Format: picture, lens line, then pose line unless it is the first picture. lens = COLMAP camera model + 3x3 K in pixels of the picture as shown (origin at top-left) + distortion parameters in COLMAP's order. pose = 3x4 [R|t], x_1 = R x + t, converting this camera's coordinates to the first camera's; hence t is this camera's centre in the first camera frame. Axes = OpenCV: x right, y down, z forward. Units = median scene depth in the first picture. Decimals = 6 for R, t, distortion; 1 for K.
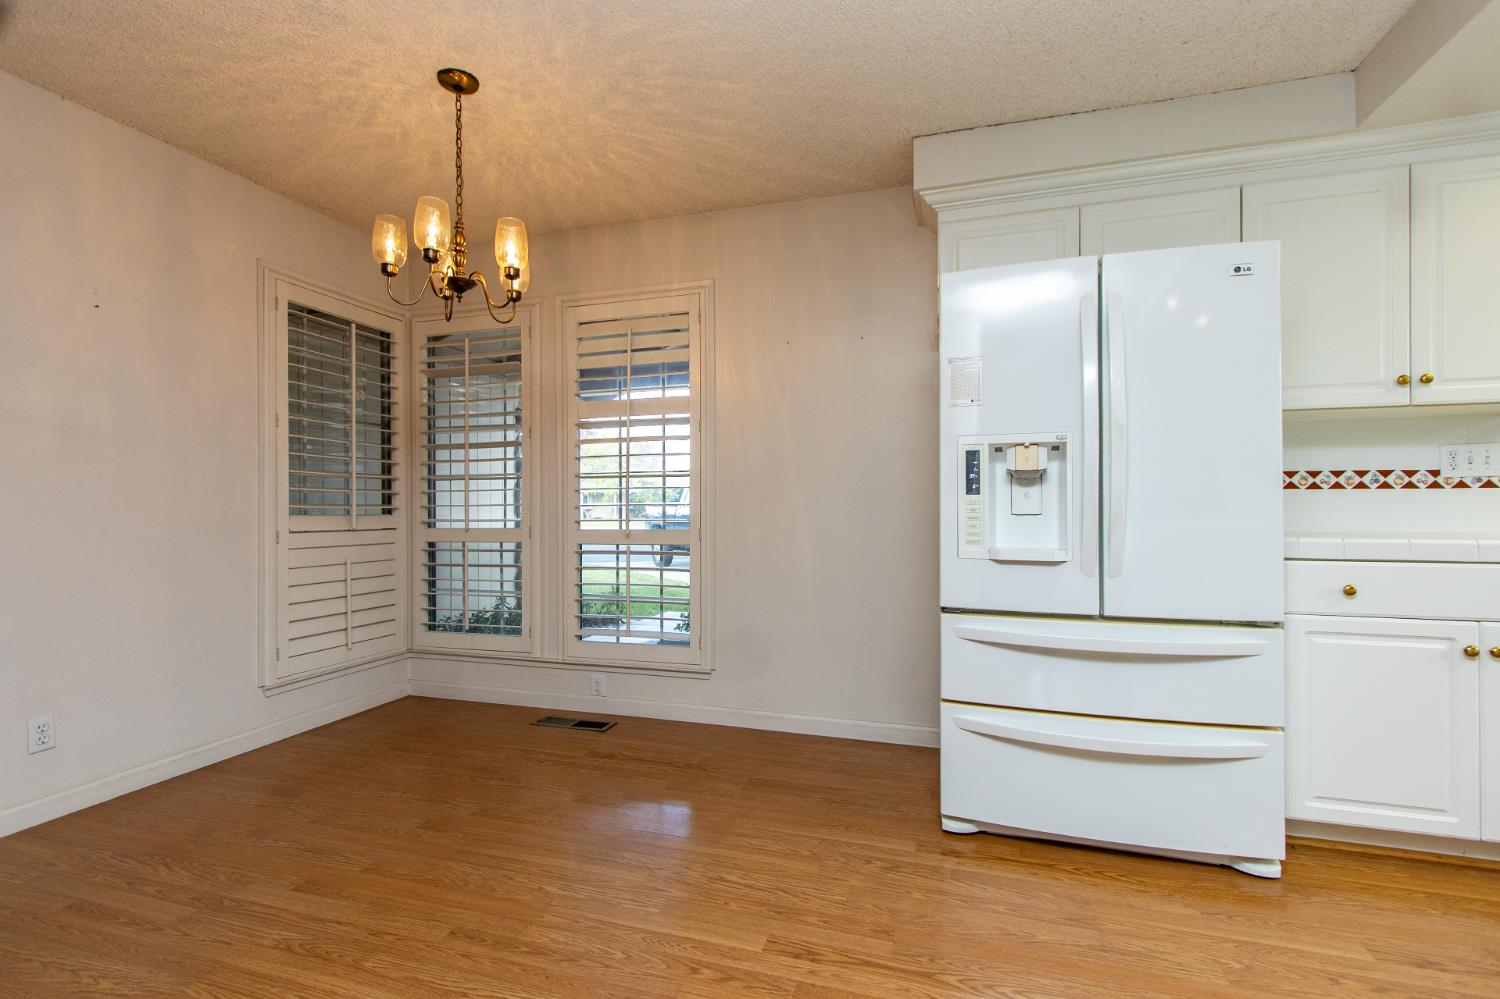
lens RADIAL K [[683.7, 0, 740.7], [0, 683.7, 503.8], [0, 0, 1]] dist [-0.001514, -0.001112]
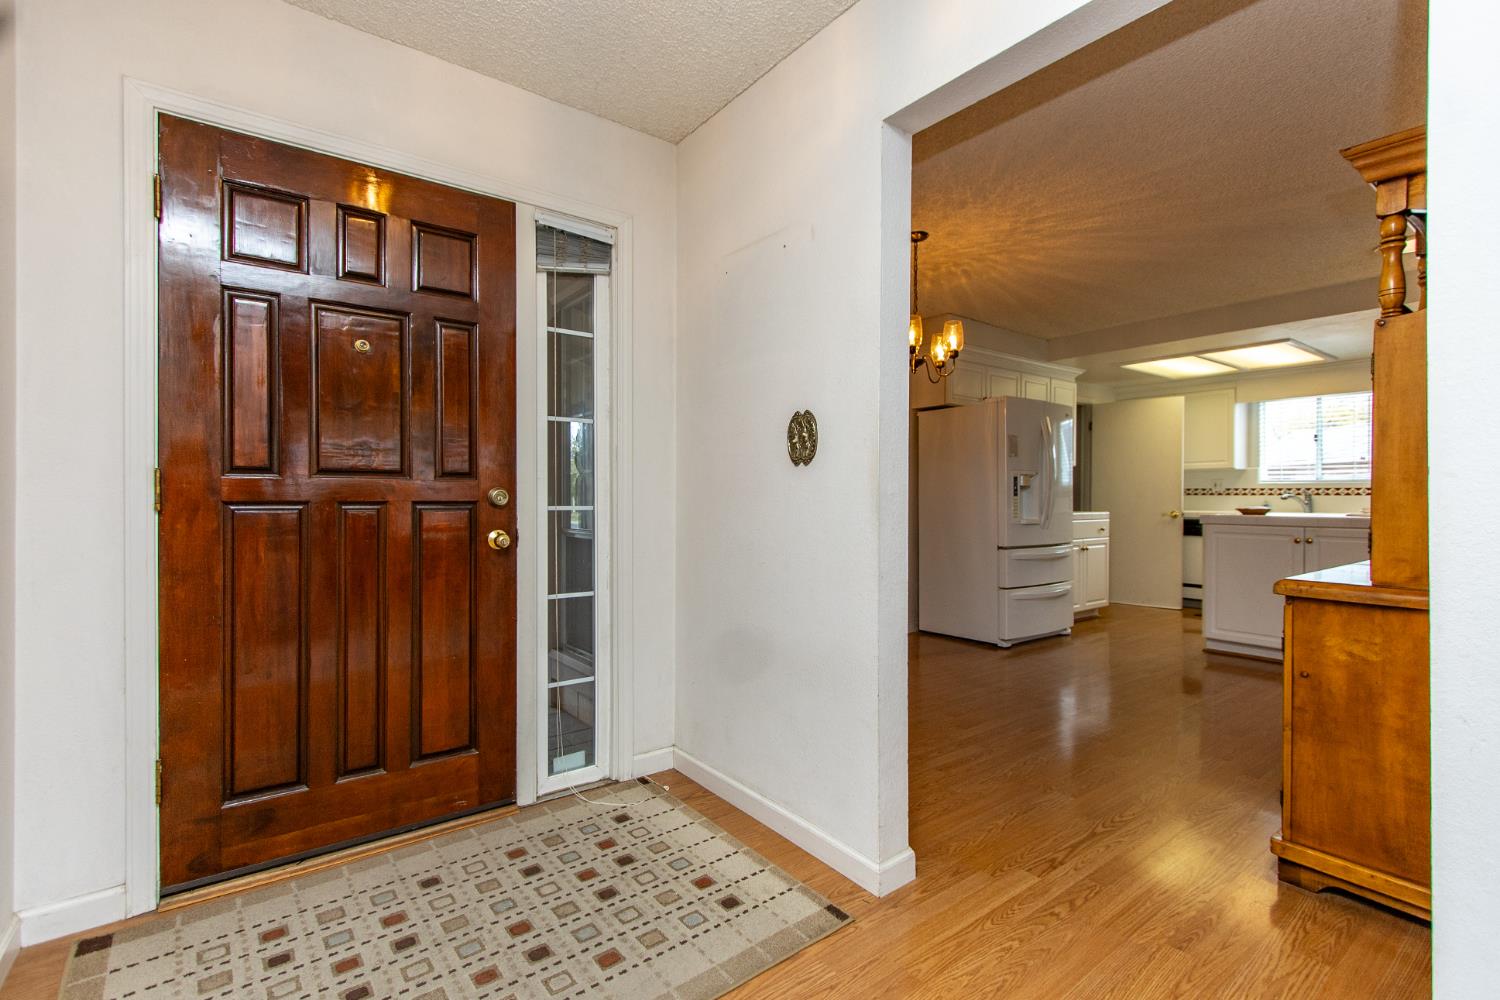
lens RADIAL K [[683.7, 0, 740.7], [0, 683.7, 504.3], [0, 0, 1]] dist [-0.001514, -0.001112]
pose [[0.586747, 0.001561, 0.809769, -1.977773], [-0.001987, 0.999998, -0.000488, 0.018559], [-0.809768, -0.001322, 0.586749, 0.399084]]
